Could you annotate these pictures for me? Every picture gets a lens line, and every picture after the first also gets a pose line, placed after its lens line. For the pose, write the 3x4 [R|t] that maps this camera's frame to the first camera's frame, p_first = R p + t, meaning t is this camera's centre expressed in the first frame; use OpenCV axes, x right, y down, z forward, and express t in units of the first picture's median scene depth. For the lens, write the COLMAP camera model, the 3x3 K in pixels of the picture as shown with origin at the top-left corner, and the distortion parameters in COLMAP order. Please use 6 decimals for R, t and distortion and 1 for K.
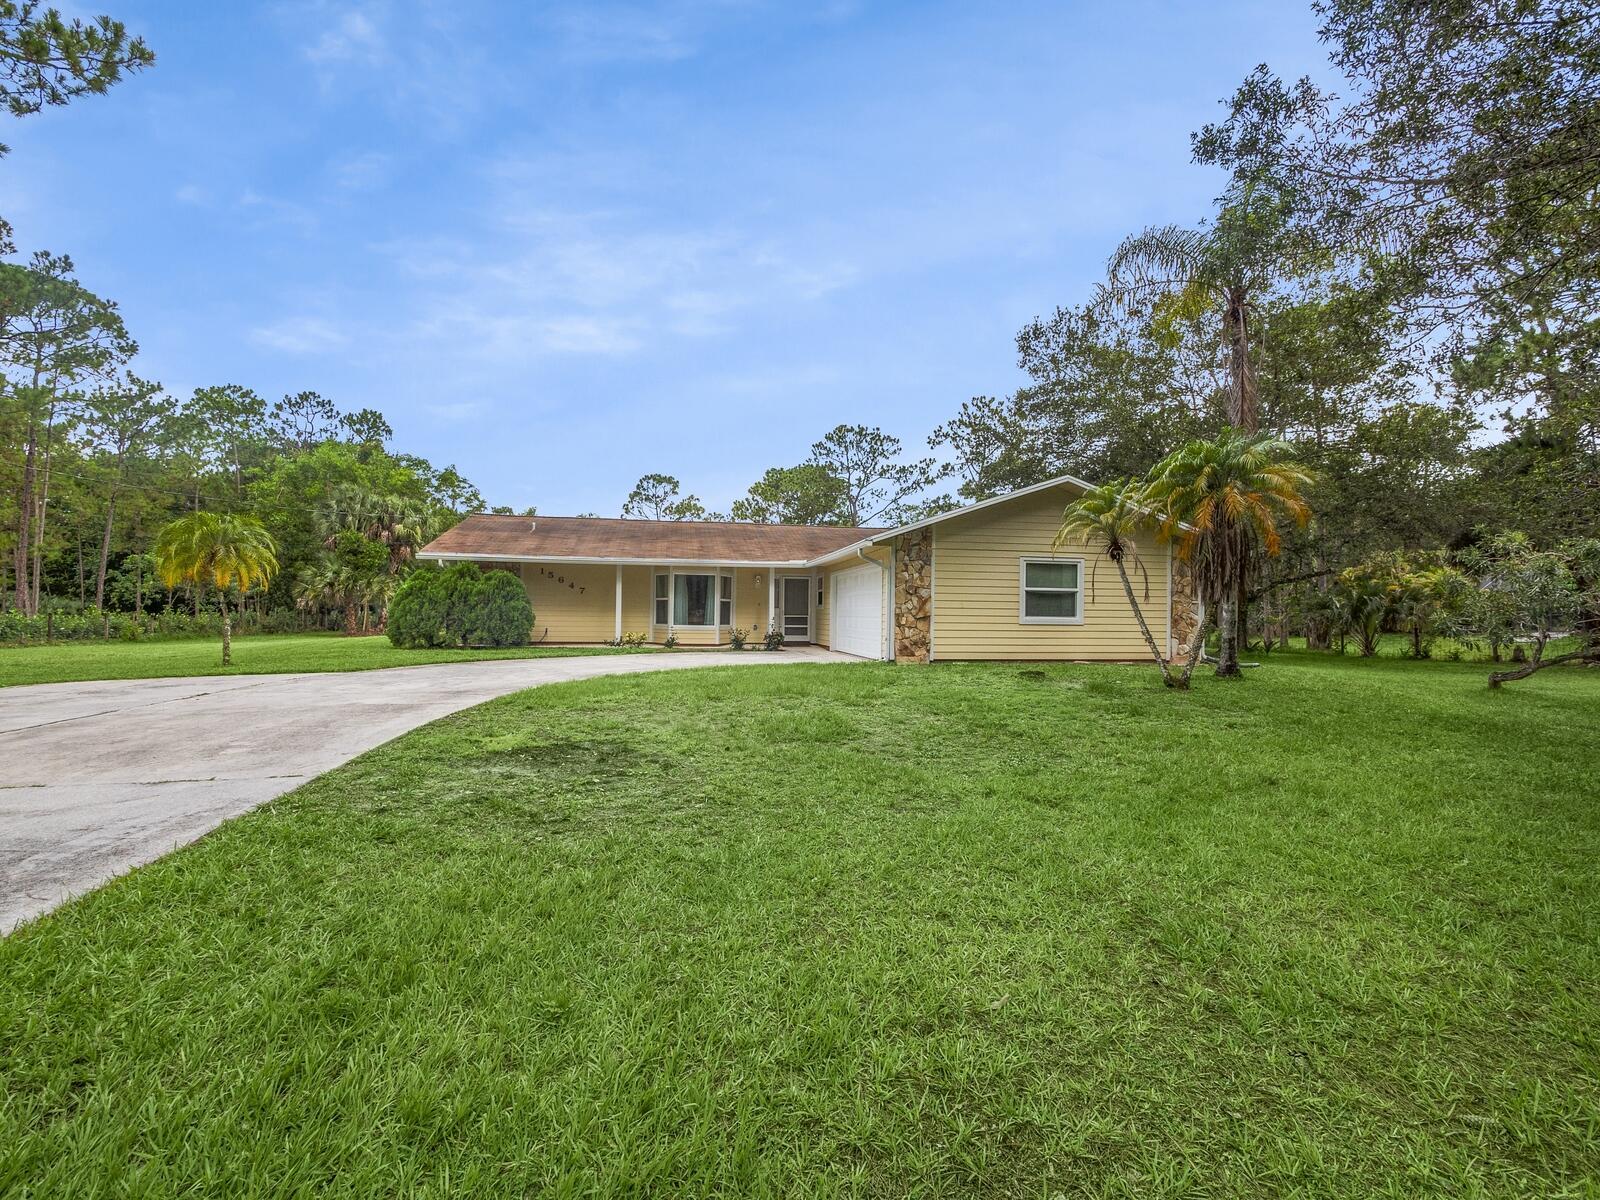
lens RADIAL K [[703.8, 0, 795.8], [0, 703.8, 605.2], [0, 0, 1]] dist [-0.007837, 0.000568]
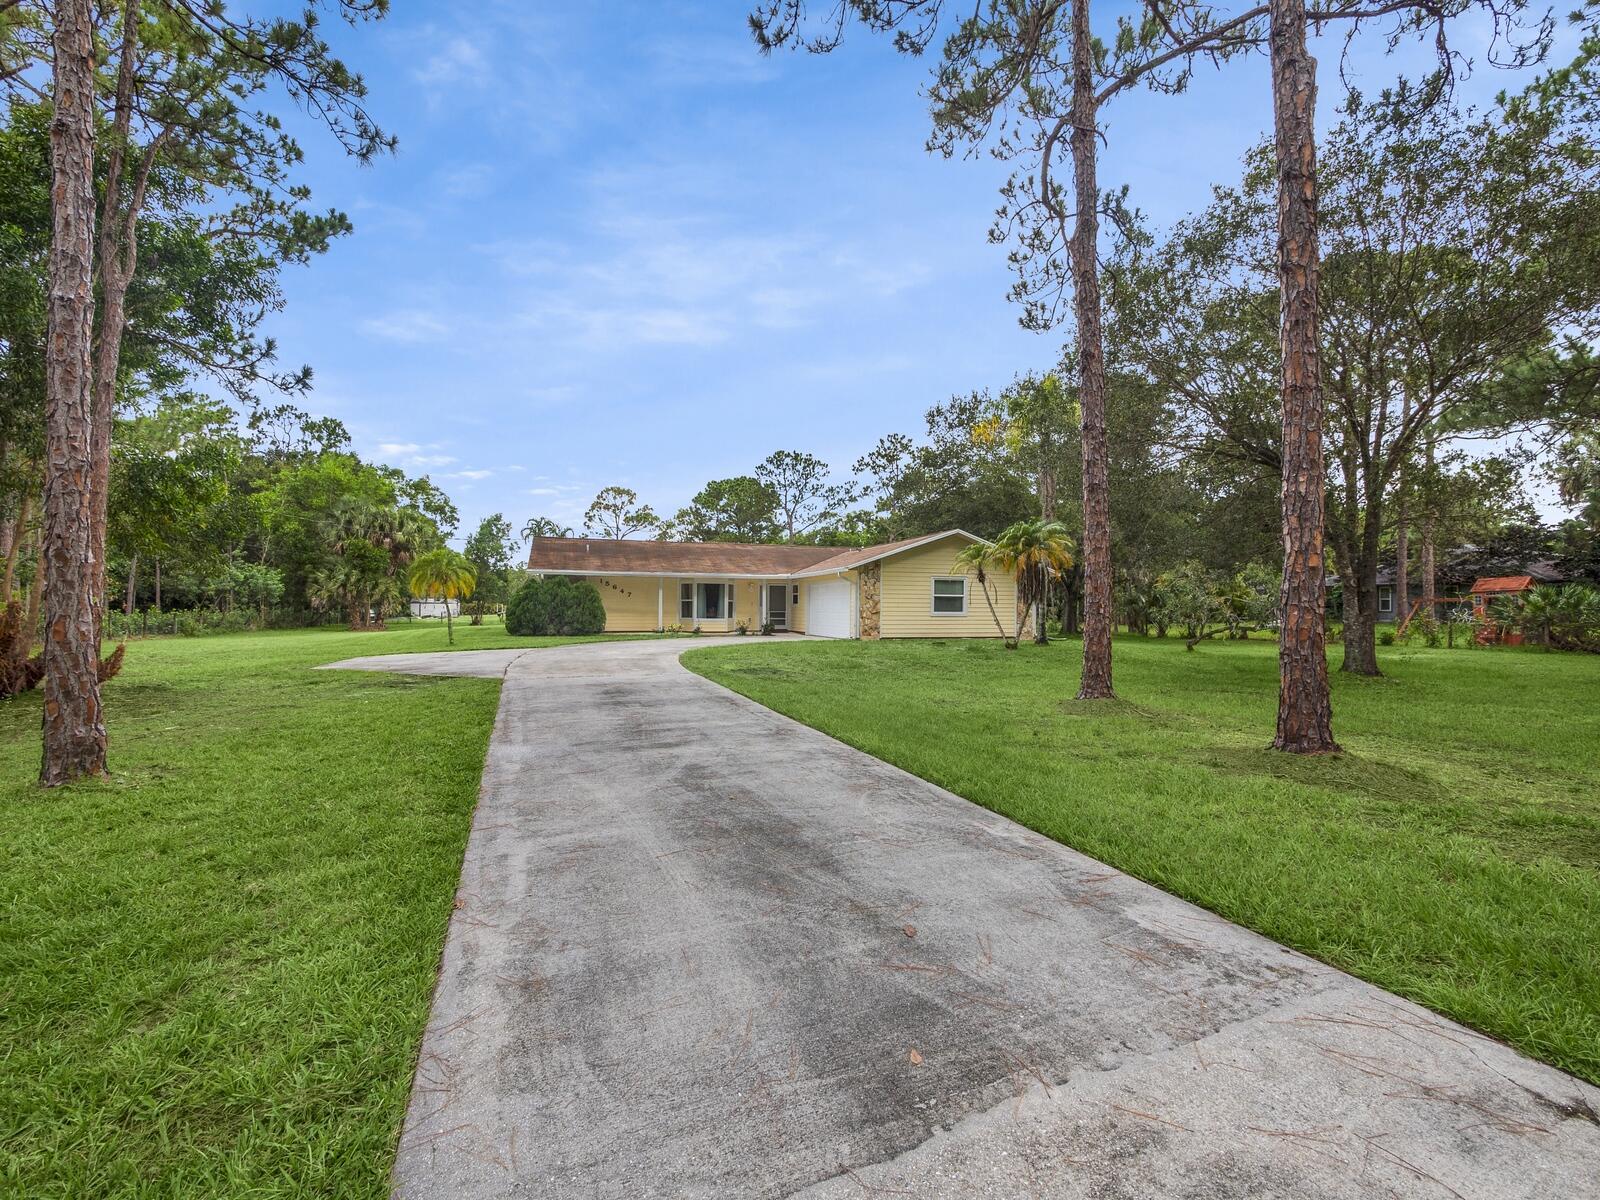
lens RADIAL K [[703.8, 0, 802.1], [0, 703.8, 600.7], [0, 0, 1]] dist [-0.007837, 0.000568]
pose [[0.989865, -0.003728, 0.141962, -0.081083], [0.003237, 0.999988, 0.003691, -0.006274], [-0.141974, -0.003194, 0.989865, -0.224370]]
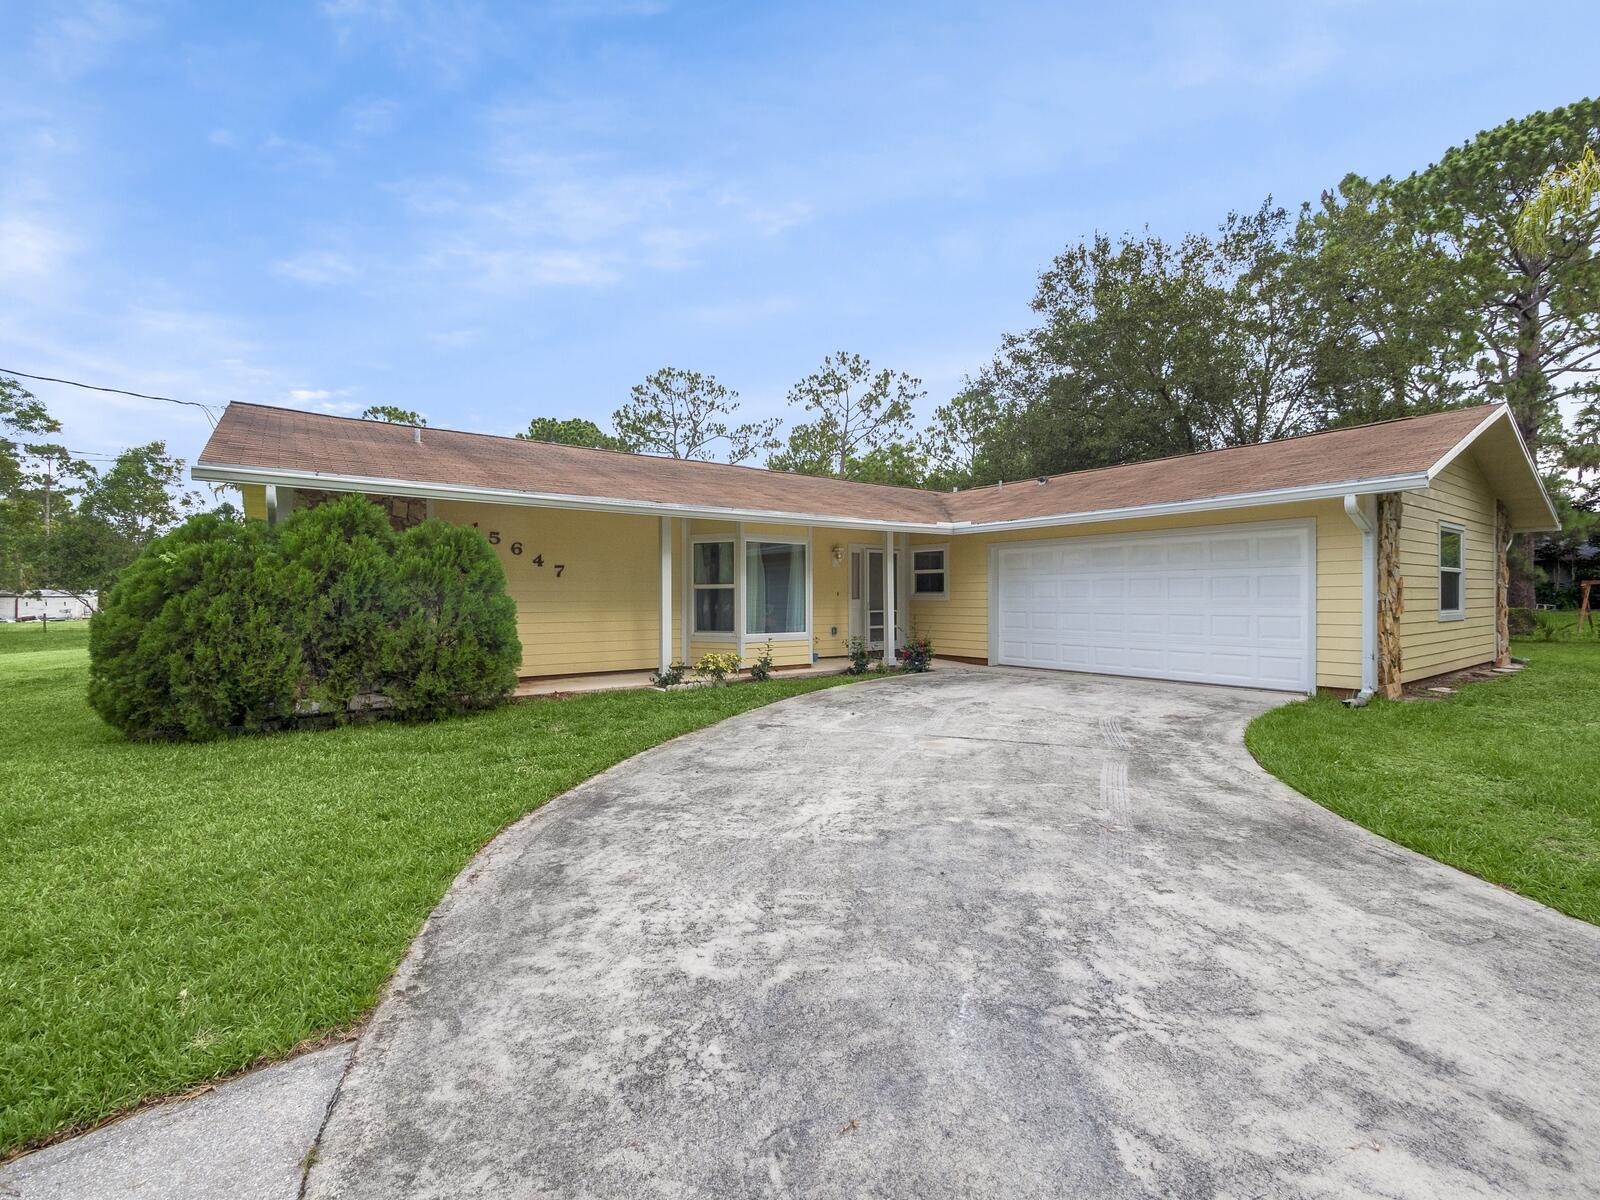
lens RADIAL K [[703.8, 0, 806.7], [0, 703.8, 598.2], [0, 0, 1]] dist [-0.007837, 0.000568]
pose [[0.895202, -0.017427, 0.445320, -0.185248], [0.010308, 0.999778, 0.018403, -0.004493], [-0.445542, -0.011885, 0.895182, 0.240066]]
